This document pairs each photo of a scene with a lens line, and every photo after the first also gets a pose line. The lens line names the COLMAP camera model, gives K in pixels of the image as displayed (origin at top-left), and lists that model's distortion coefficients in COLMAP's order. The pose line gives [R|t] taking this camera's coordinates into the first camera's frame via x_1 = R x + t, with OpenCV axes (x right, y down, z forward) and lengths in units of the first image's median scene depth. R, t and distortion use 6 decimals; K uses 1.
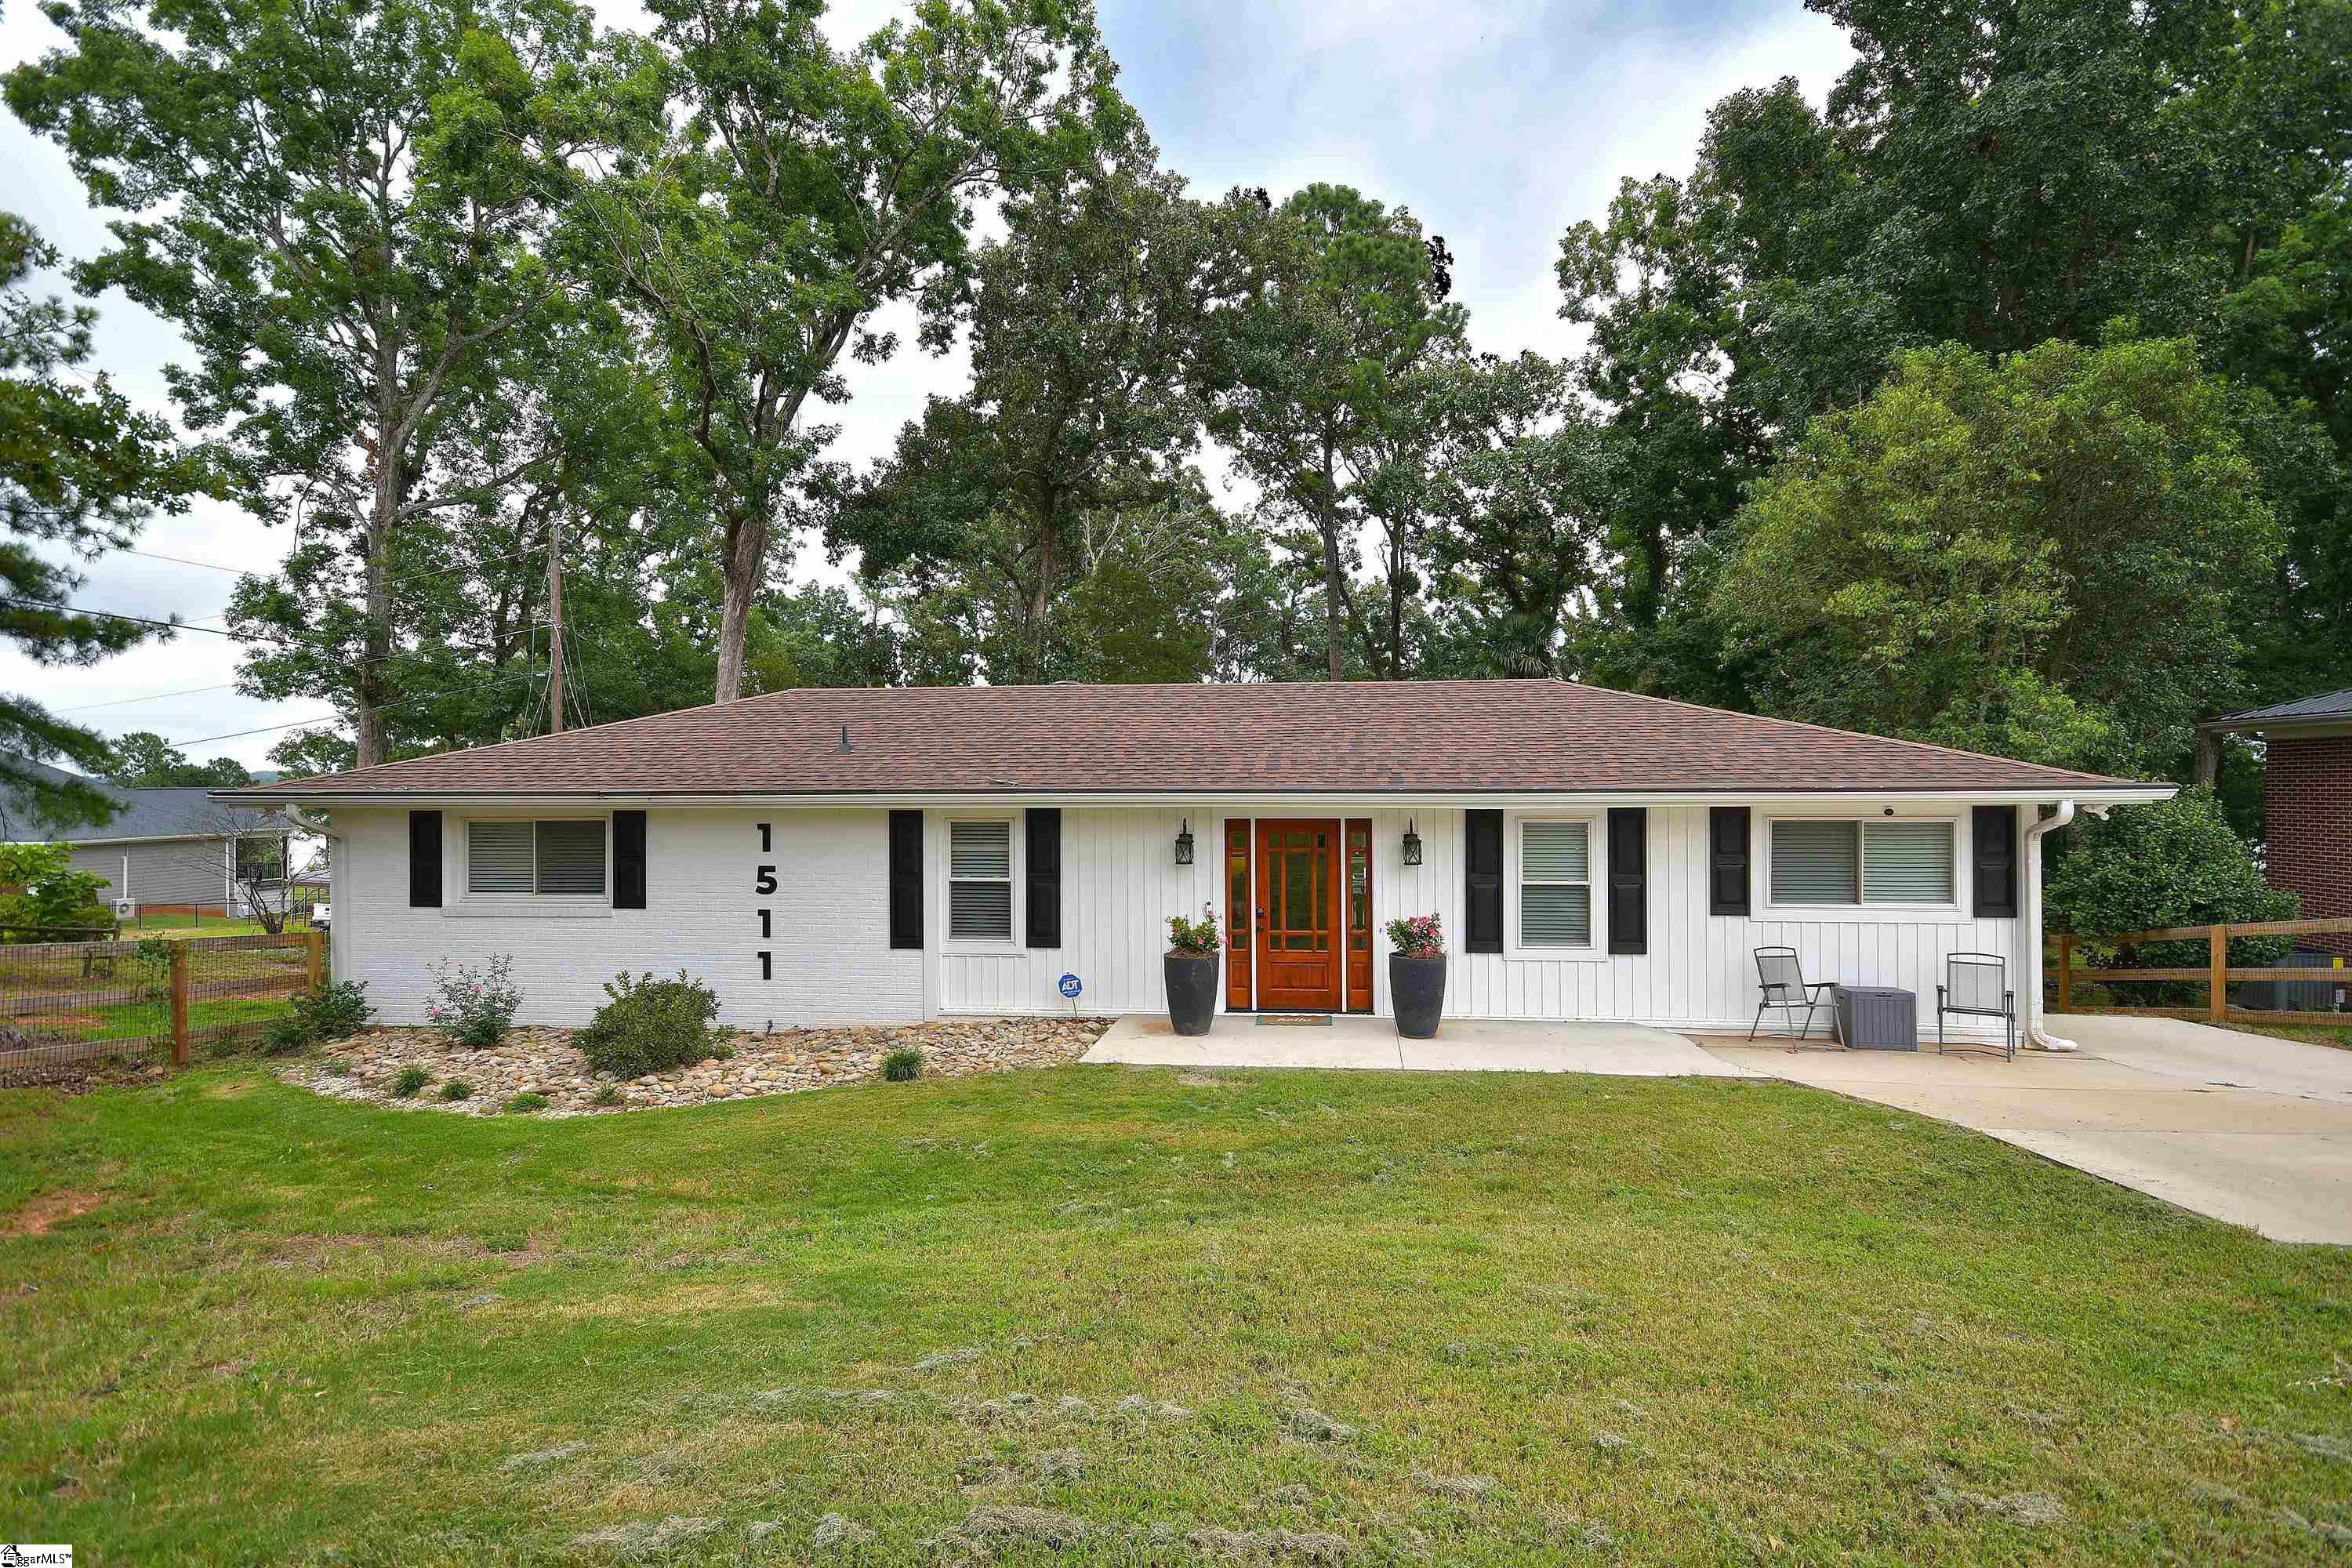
lens RADIAL K [[1220.6, 0, 1175.4], [0, 1220.6, 790.6], [0, 0, 1]] dist [0.002996, 0.000748]
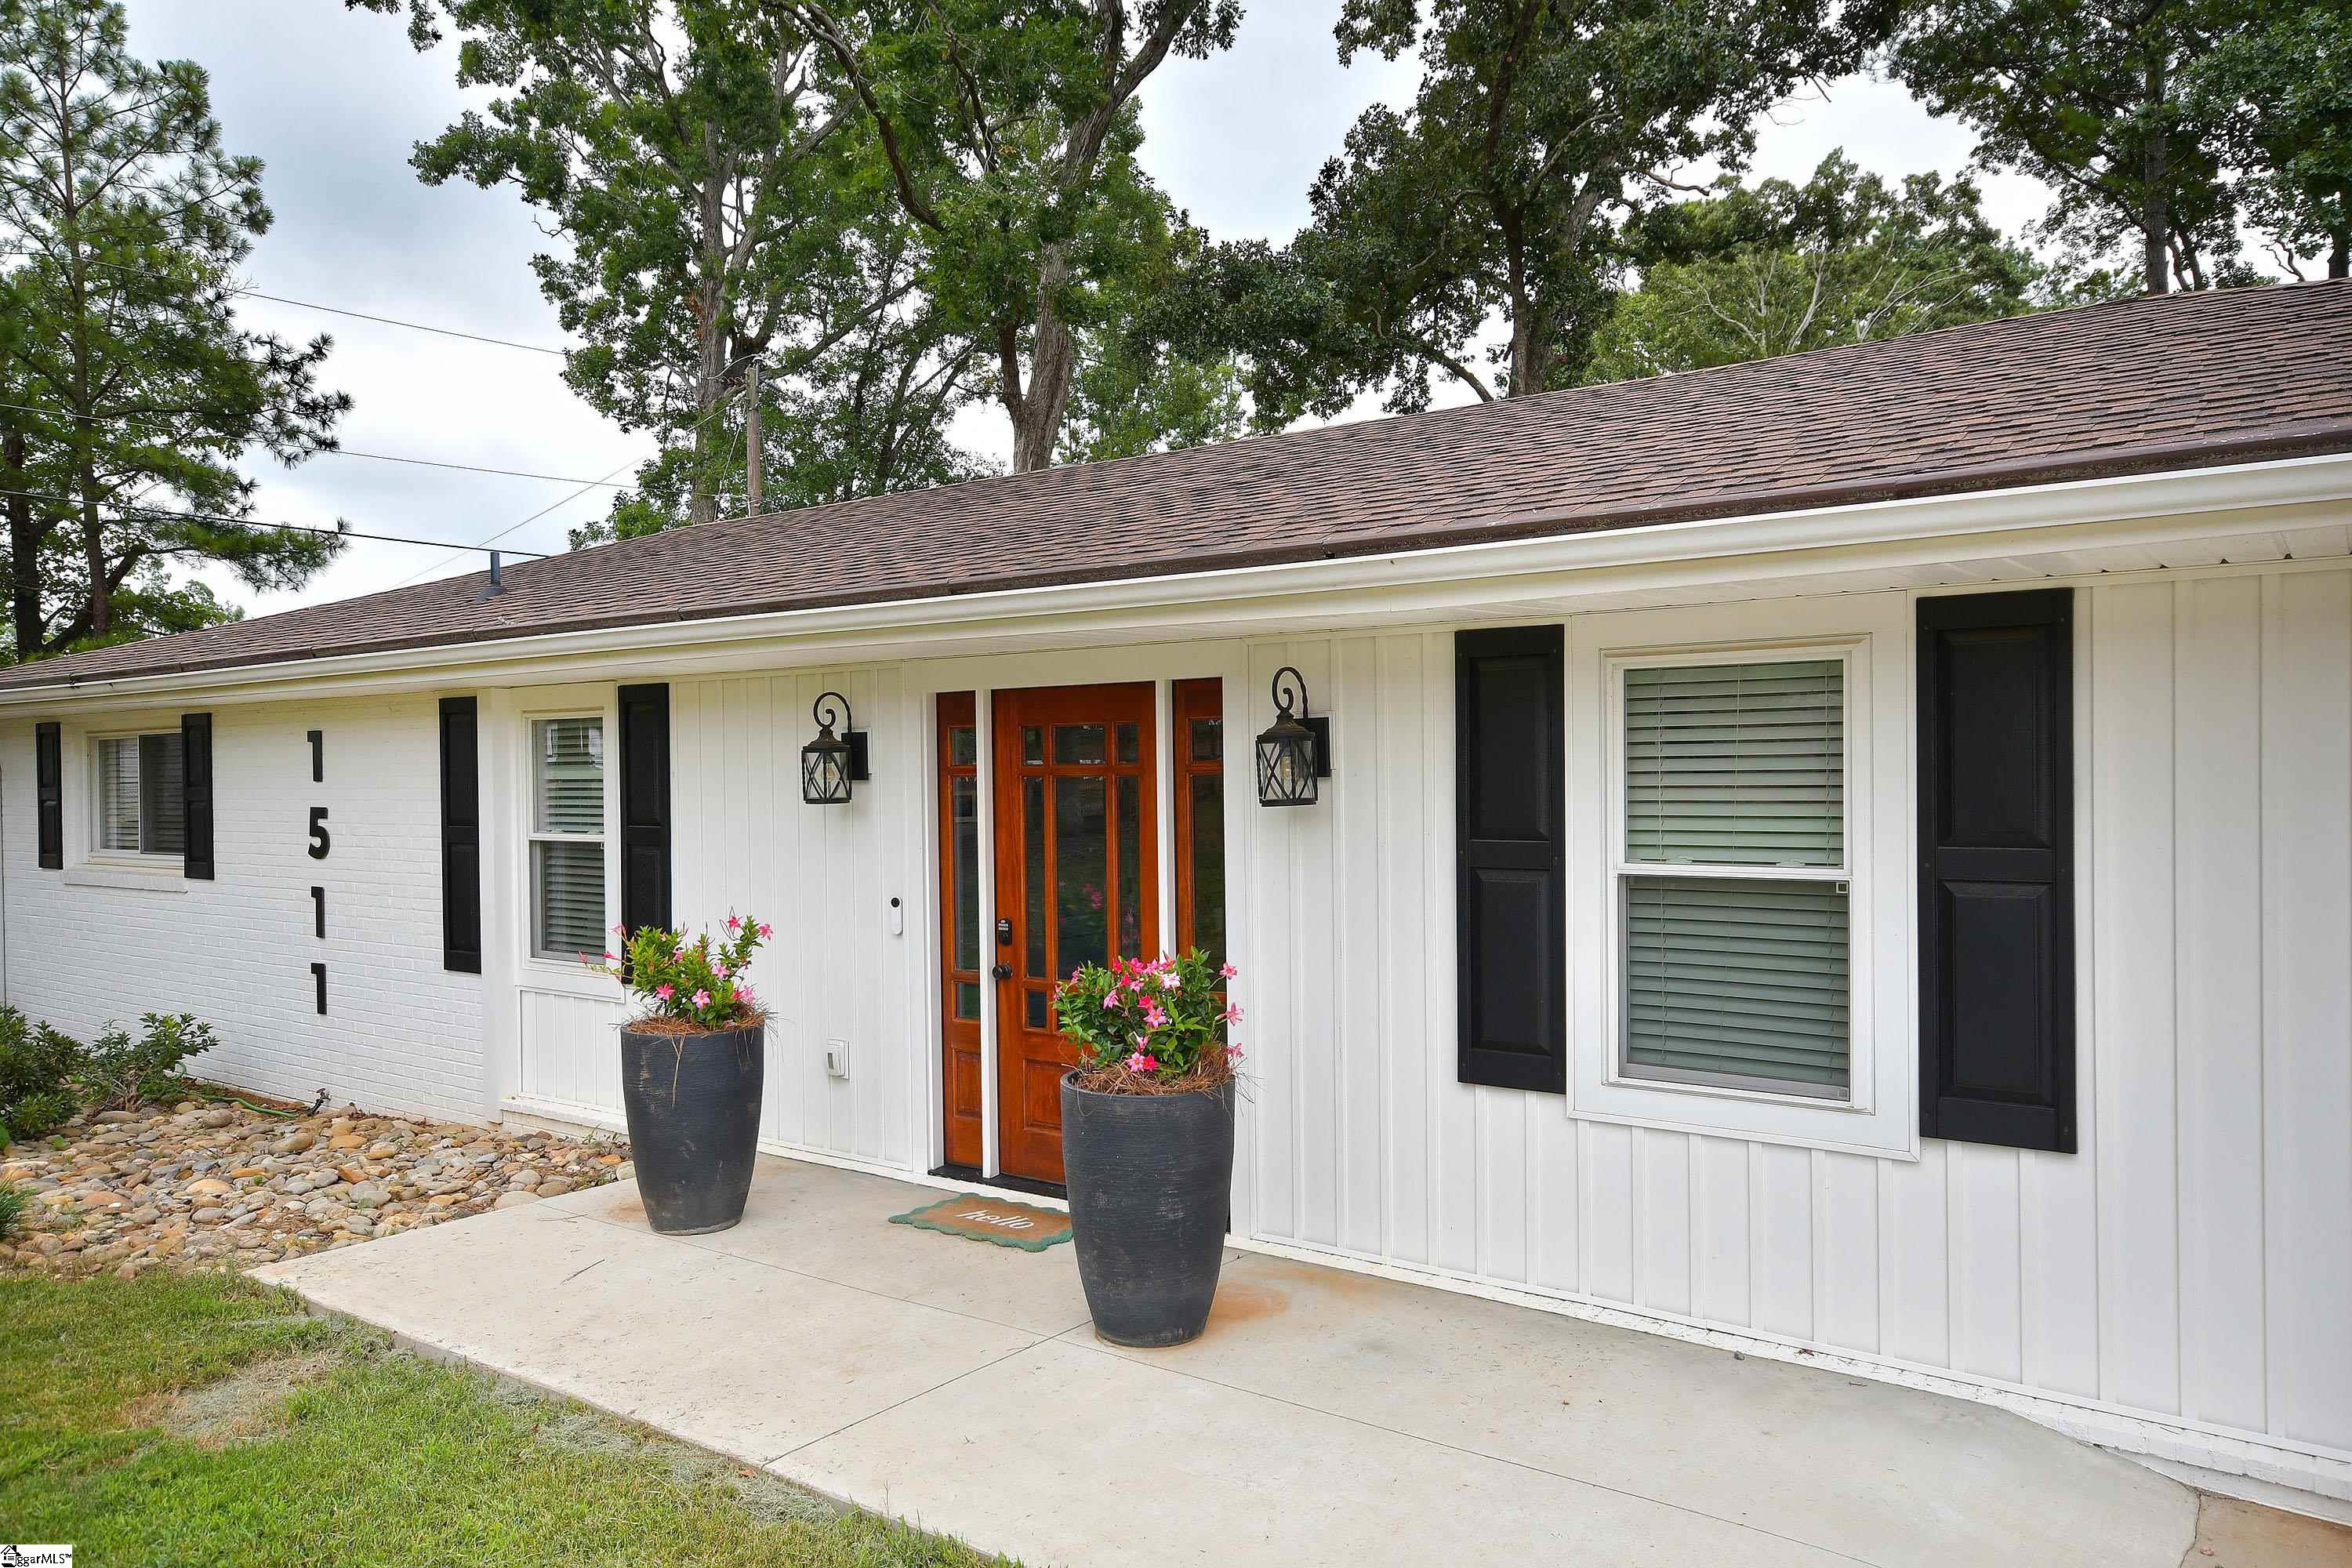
lens RADIAL K [[1627.1, 0, 1176.9], [0, 1627.1, 786.6], [0, 0, 1]] dist [0.024651, 0.000351]
pose [[0.860994, -0.000481, -0.508615, 0.375438], [0.004931, 0.999960, 0.007401, 0.049418], [0.508592, -0.008881, 0.860962, 0.567850]]
